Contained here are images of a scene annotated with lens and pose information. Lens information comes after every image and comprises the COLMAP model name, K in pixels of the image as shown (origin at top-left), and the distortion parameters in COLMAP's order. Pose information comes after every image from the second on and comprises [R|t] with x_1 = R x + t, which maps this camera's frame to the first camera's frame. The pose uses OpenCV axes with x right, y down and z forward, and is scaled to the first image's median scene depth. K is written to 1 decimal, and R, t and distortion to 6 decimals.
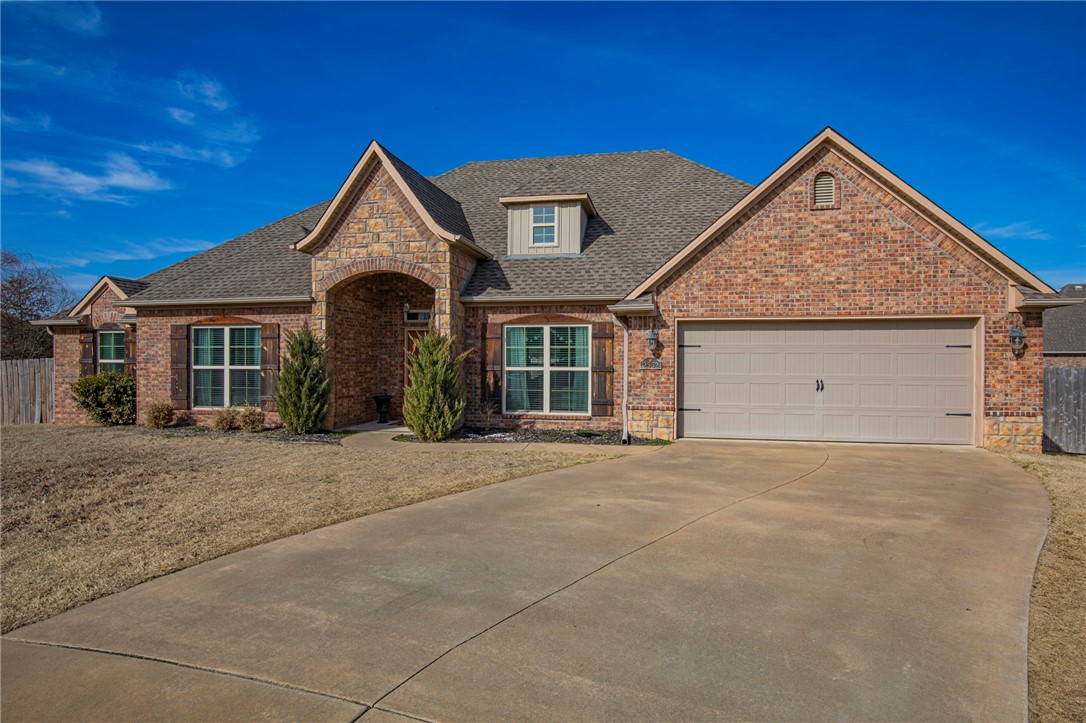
lens RADIAL K [[602.3, 0, 543.0], [0, 602.3, 354.8], [0, 0, 1]] dist [-0.017357, -0.001360]
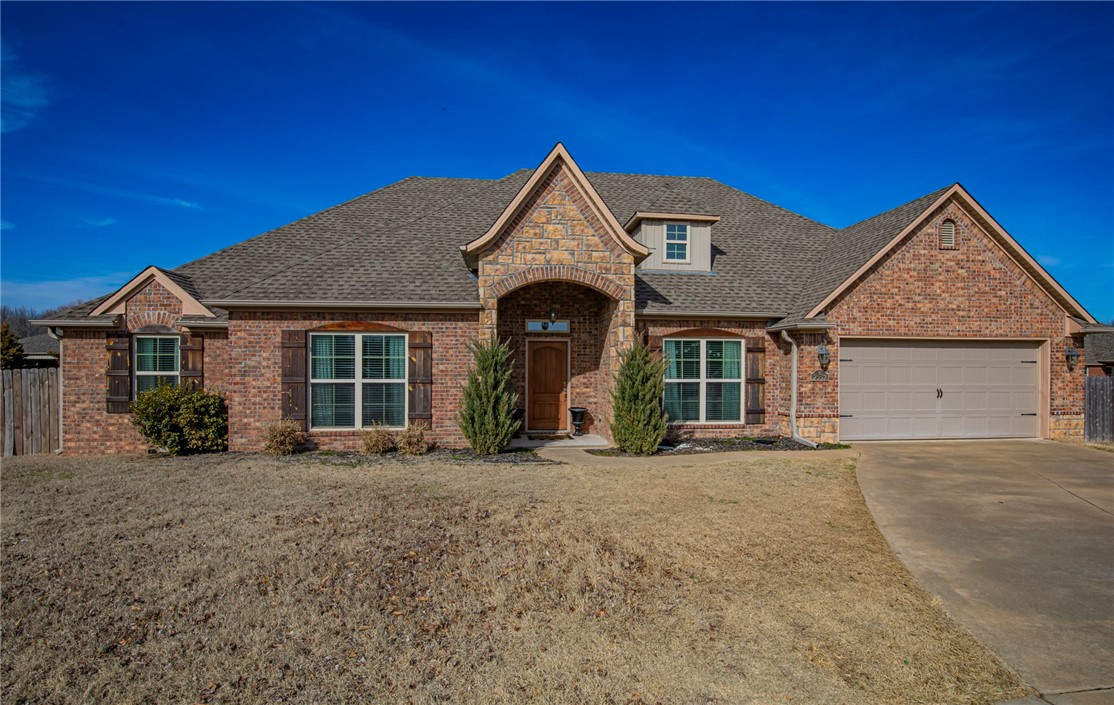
lens RADIAL K [[582.3, 0, 556.7], [0, 582.3, 363.2], [0, 0, 1]] dist [-0.023714, 0.001235]
pose [[0.947014, 0.003093, 0.321177, -0.564074], [-0.004263, 0.999987, 0.002940, -0.008988], [-0.321164, -0.004154, 0.947015, 0.122451]]
